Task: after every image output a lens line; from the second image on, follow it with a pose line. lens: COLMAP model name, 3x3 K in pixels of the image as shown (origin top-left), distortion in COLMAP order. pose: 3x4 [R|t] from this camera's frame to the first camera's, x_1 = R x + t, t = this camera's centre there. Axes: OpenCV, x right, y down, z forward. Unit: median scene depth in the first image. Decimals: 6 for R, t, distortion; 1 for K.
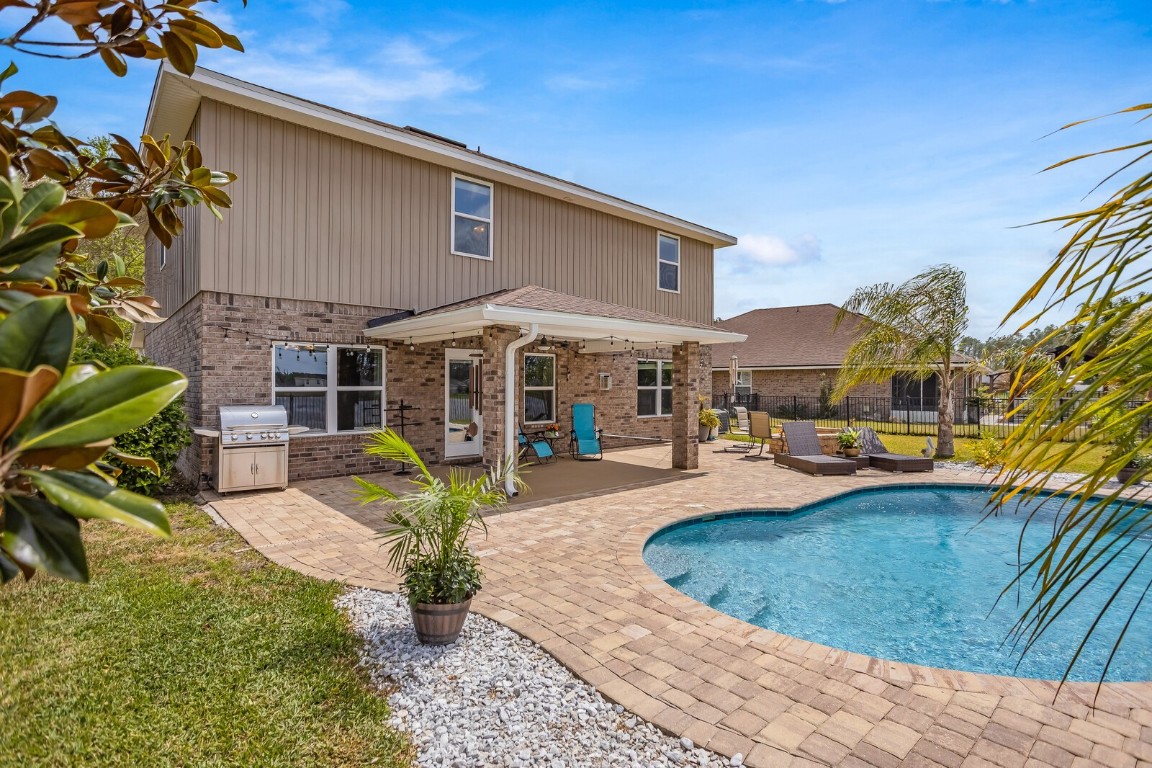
lens RADIAL K [[559.2, 0, 598.5], [0, 559.2, 386.2], [0, 0, 1]] dist [0.001940, 0.000447]
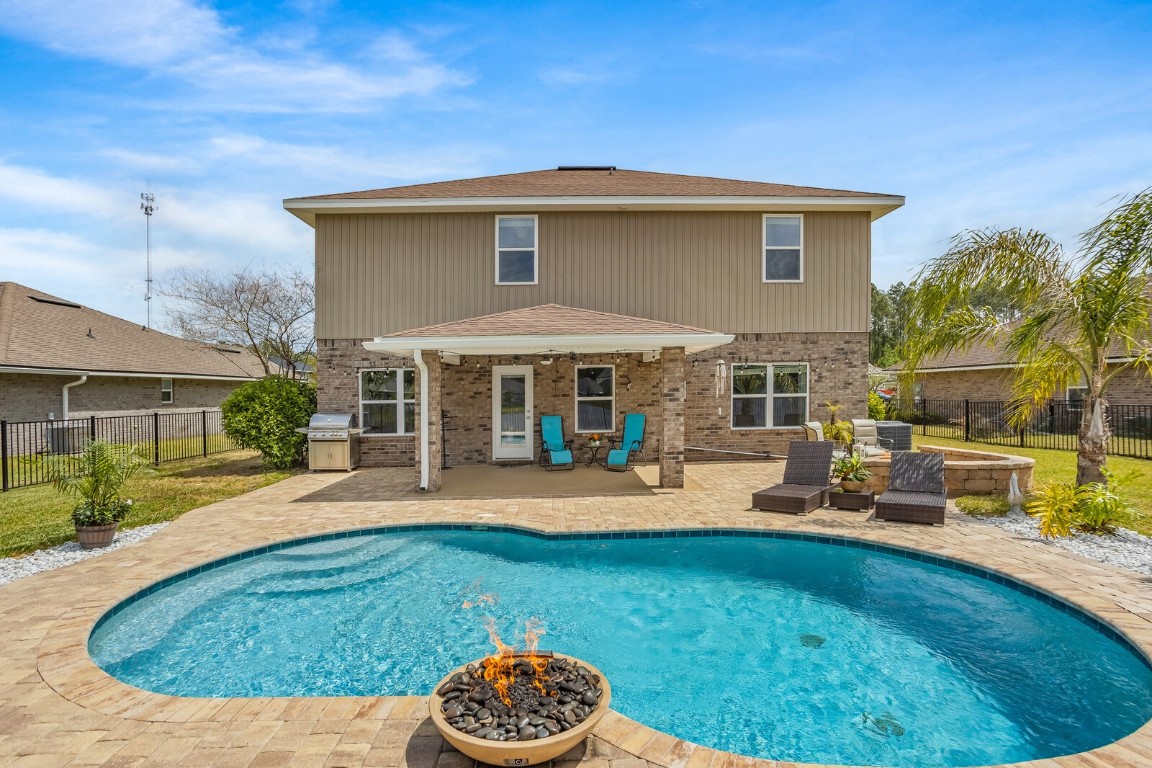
lens RADIAL K [[573.7, 0, 581.8], [0, 573.7, 396.1], [0, 0, 1]] dist [-0.017824, 0.001217]
pose [[0.763972, -0.007658, -0.645204, 0.648685], [0.015010, 0.999870, 0.005906, -0.008489], [0.645075, -0.014197, 0.763987, 0.195613]]
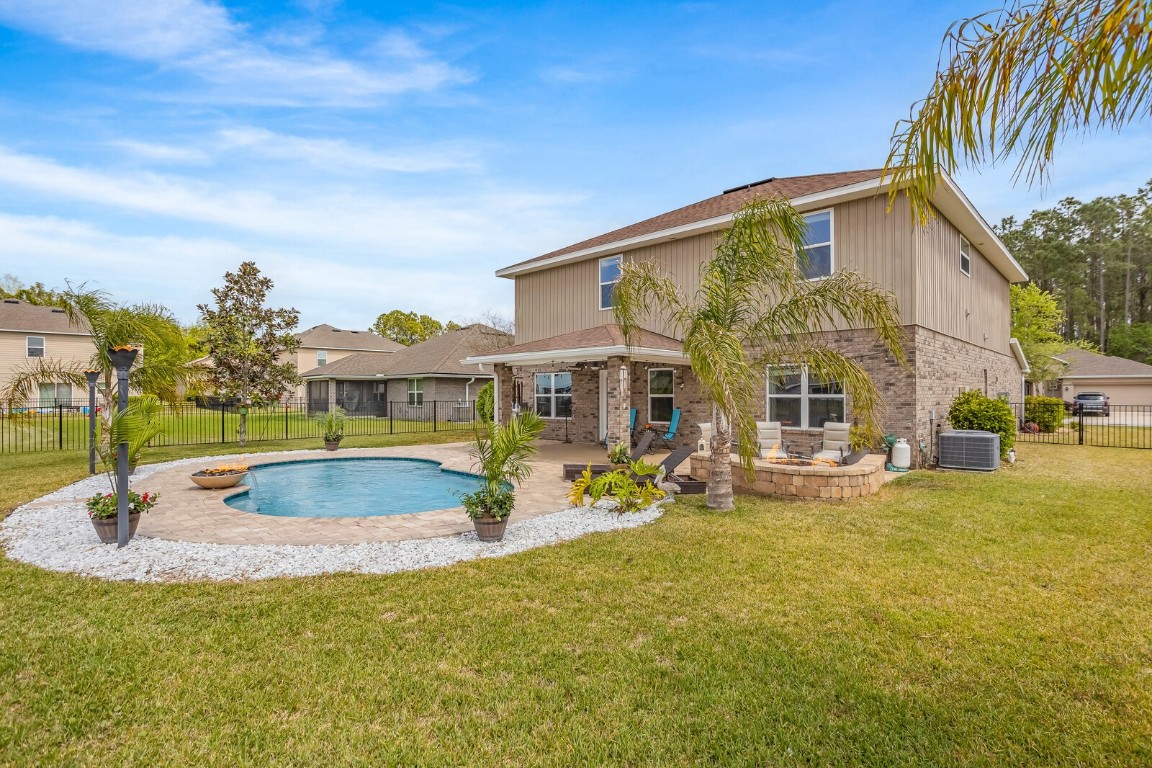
lens RADIAL K [[559.2, 0, 598.5], [0, 559.2, 386.2], [0, 0, 1]] dist [0.001940, 0.000447]
pose [[0.090477, -0.012725, -0.995817, 1.317436], [0.000450, 0.999919, -0.012737, -0.002022], [0.995898, 0.000704, 0.090475, 0.858904]]
